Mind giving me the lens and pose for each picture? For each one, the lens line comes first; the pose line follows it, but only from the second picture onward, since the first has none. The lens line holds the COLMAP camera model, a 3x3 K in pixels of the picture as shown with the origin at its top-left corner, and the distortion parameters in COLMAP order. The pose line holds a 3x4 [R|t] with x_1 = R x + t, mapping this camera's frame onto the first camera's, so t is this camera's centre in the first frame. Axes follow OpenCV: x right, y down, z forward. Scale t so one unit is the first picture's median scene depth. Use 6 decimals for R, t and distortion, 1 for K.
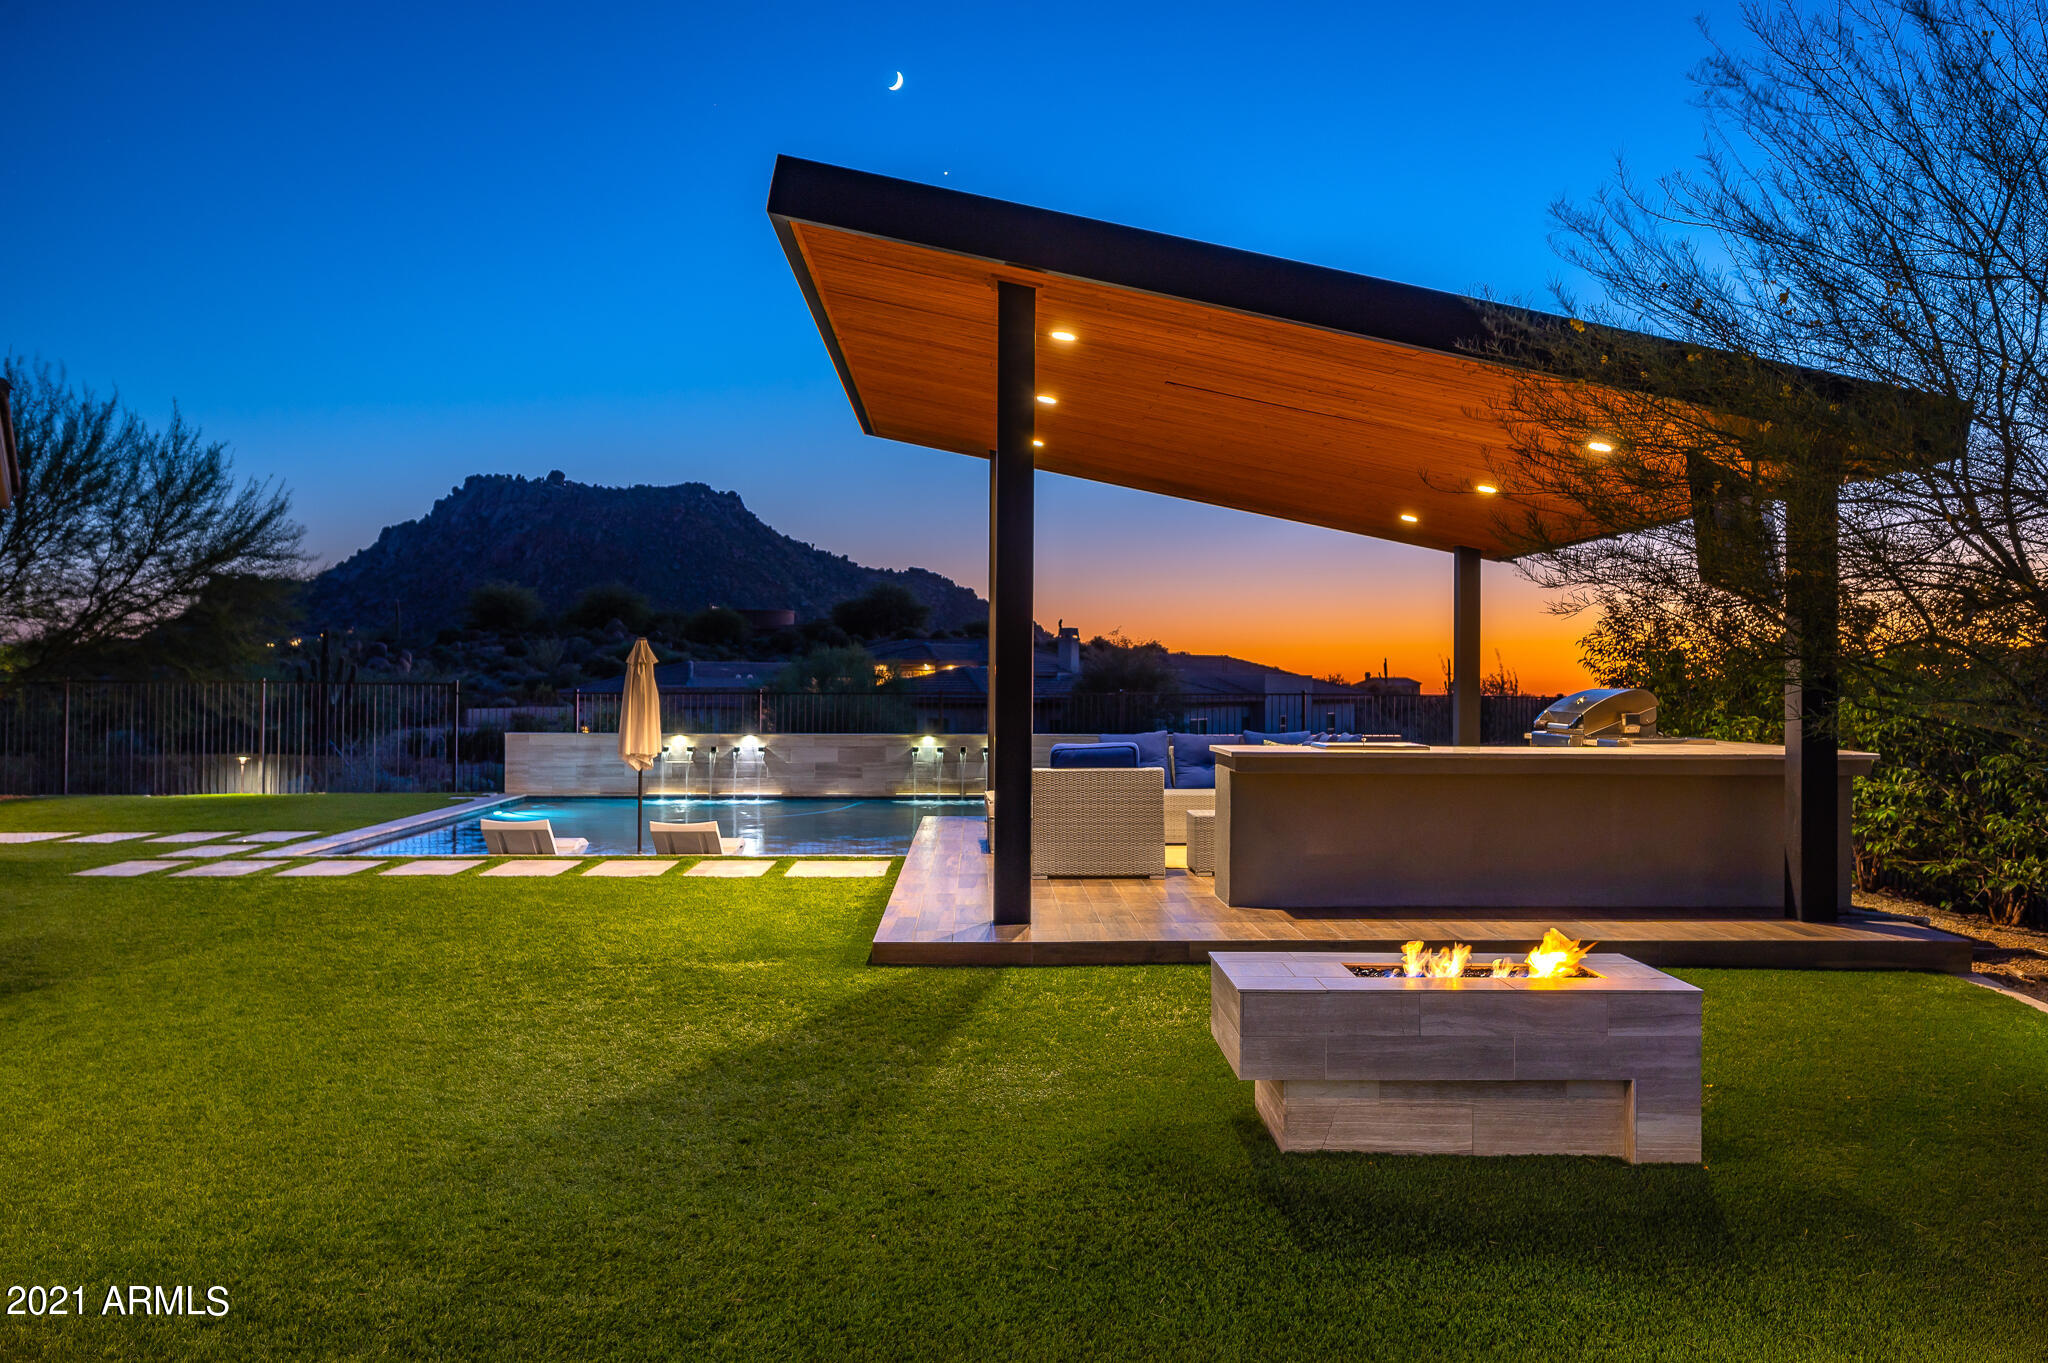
lens RADIAL K [[1708.1, 0, 1020.1], [0, 1708.1, 675.5], [0, 0, 1]] dist [-0.025646, 0.046015]
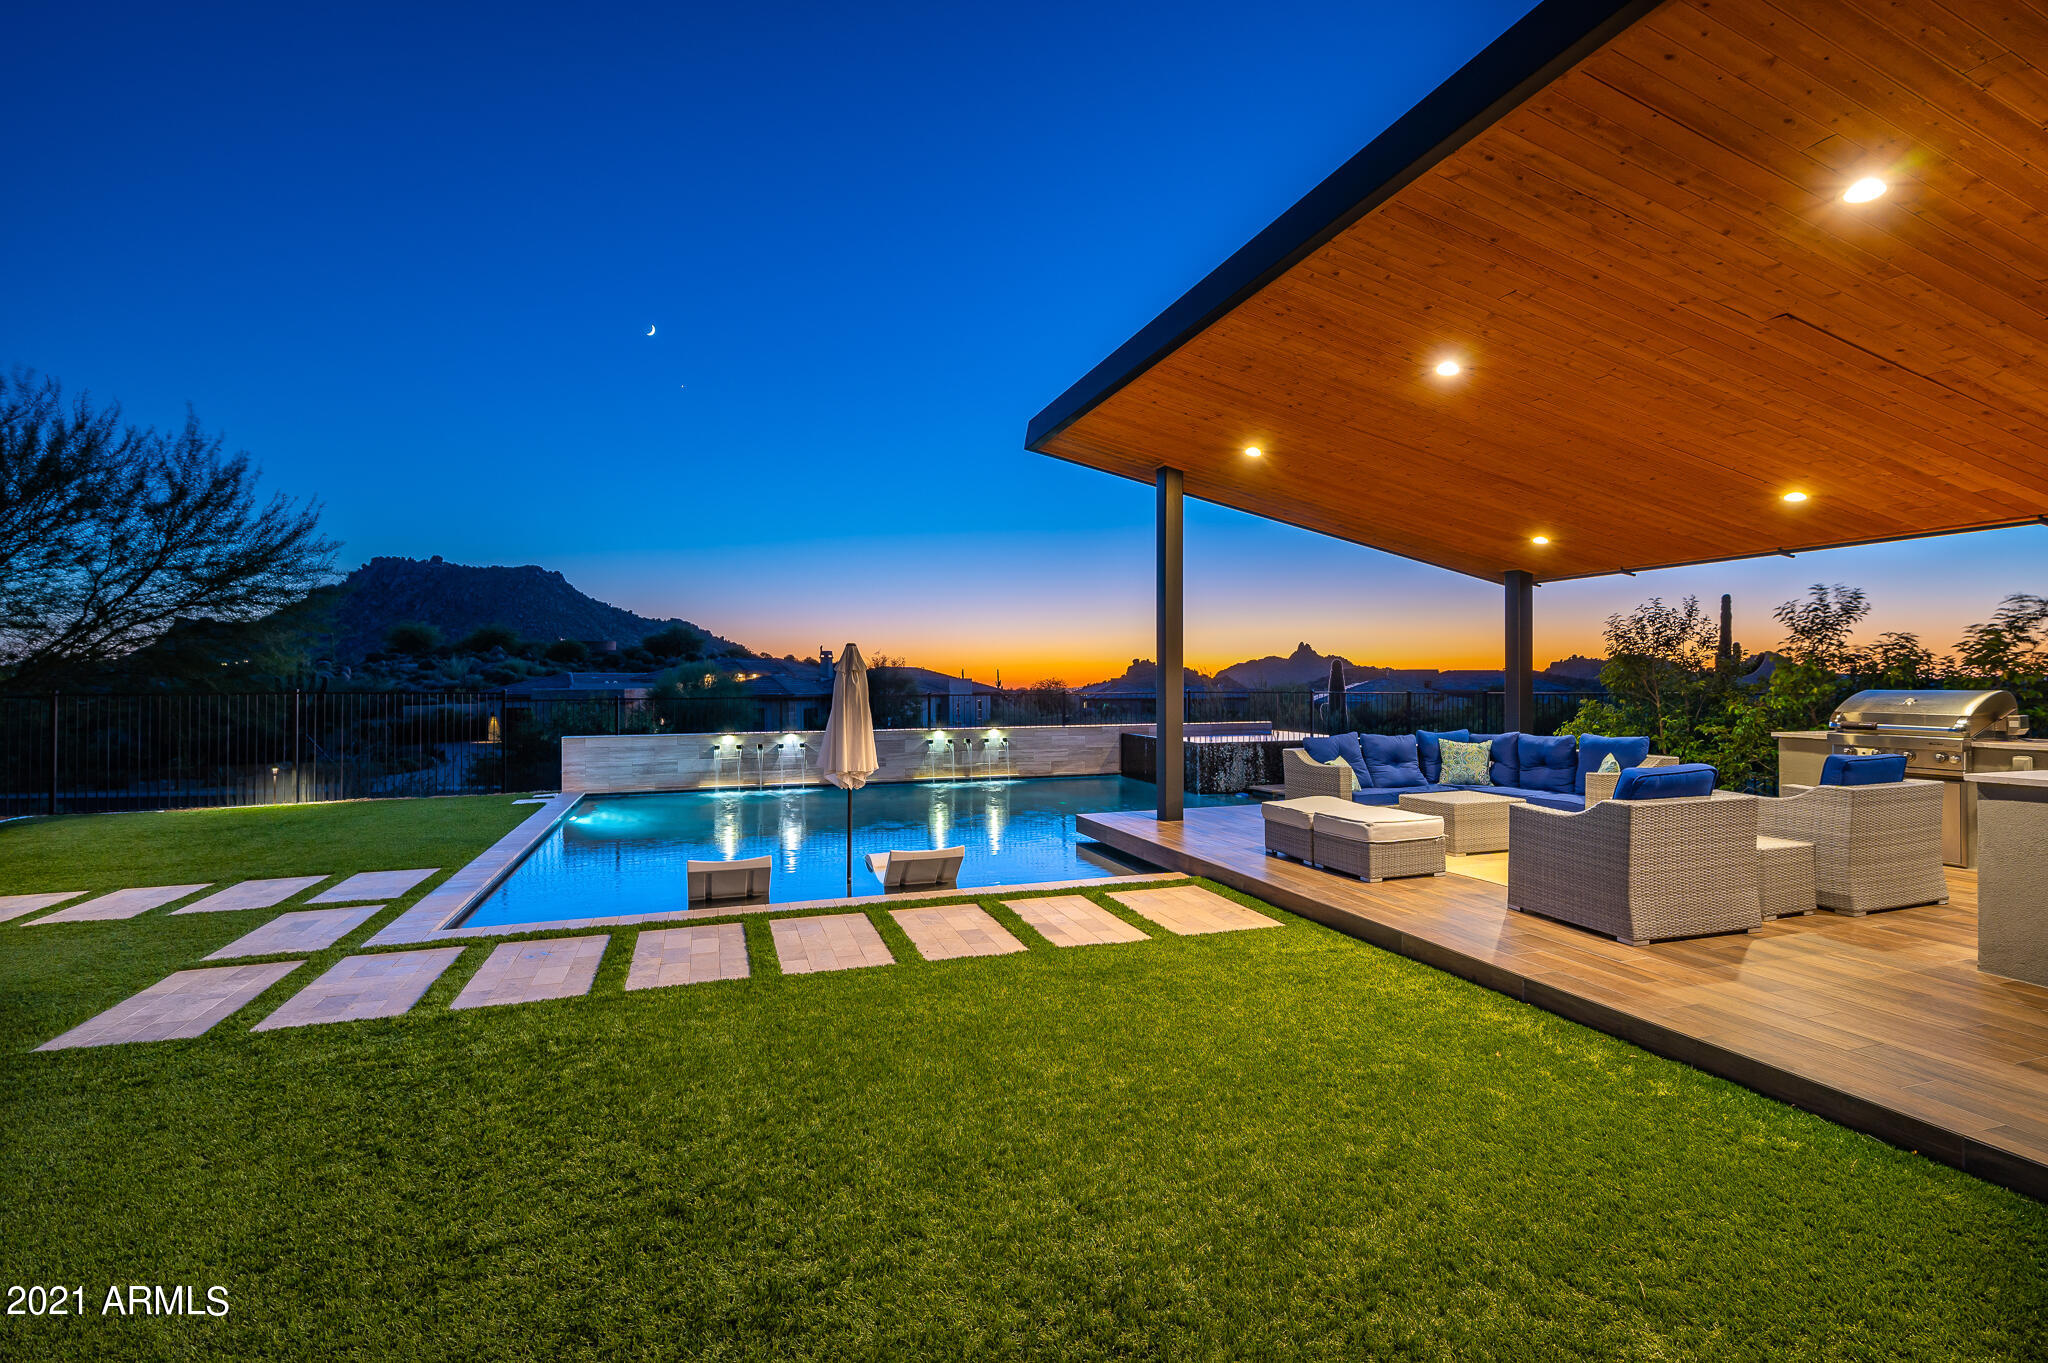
lens RADIAL K [[929.5, 0, 1040.4], [0, 929.5, 682.5], [0, 0, 1]] dist [-0.001513, -0.004553]
pose [[0.953798, -0.008131, 0.300338, -0.187182], [0.006975, 0.999964, 0.004919, -0.001993], [-0.300367, -0.002597, 0.953820, 0.338421]]
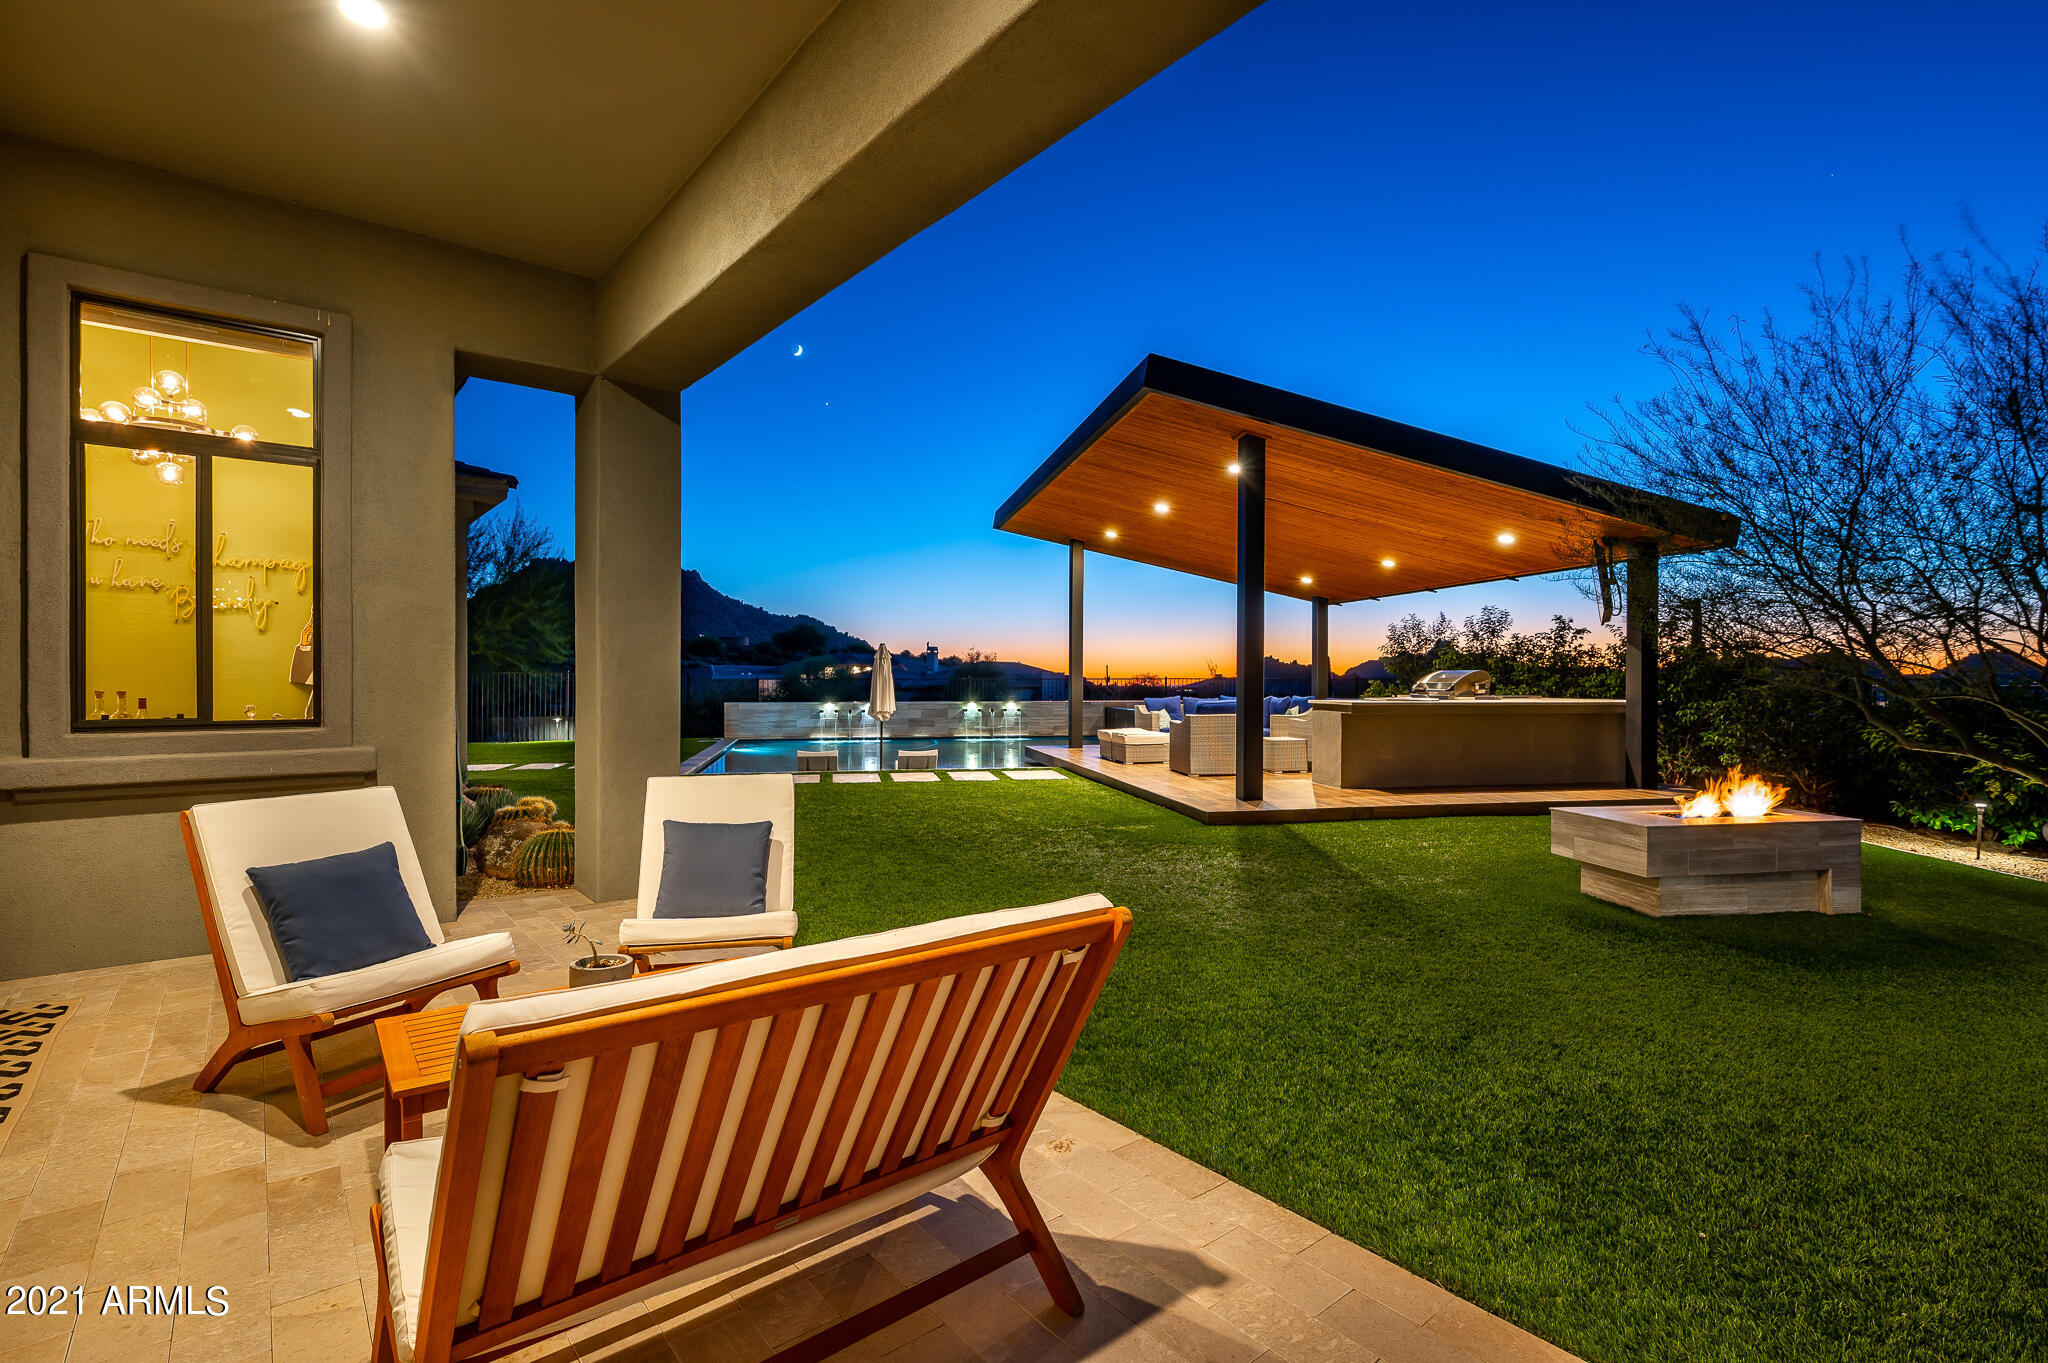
lens RADIAL K [[929.5, 0, 1029.2], [0, 929.5, 681.8], [0, 0, 1]] dist [-0.001513, -0.004553]
pose [[0.985465, -0.001986, 0.169866, -0.160292], [0.000644, 0.999968, 0.007954, 0.006364], [-0.169876, -0.007729, 0.985435, 0.039100]]
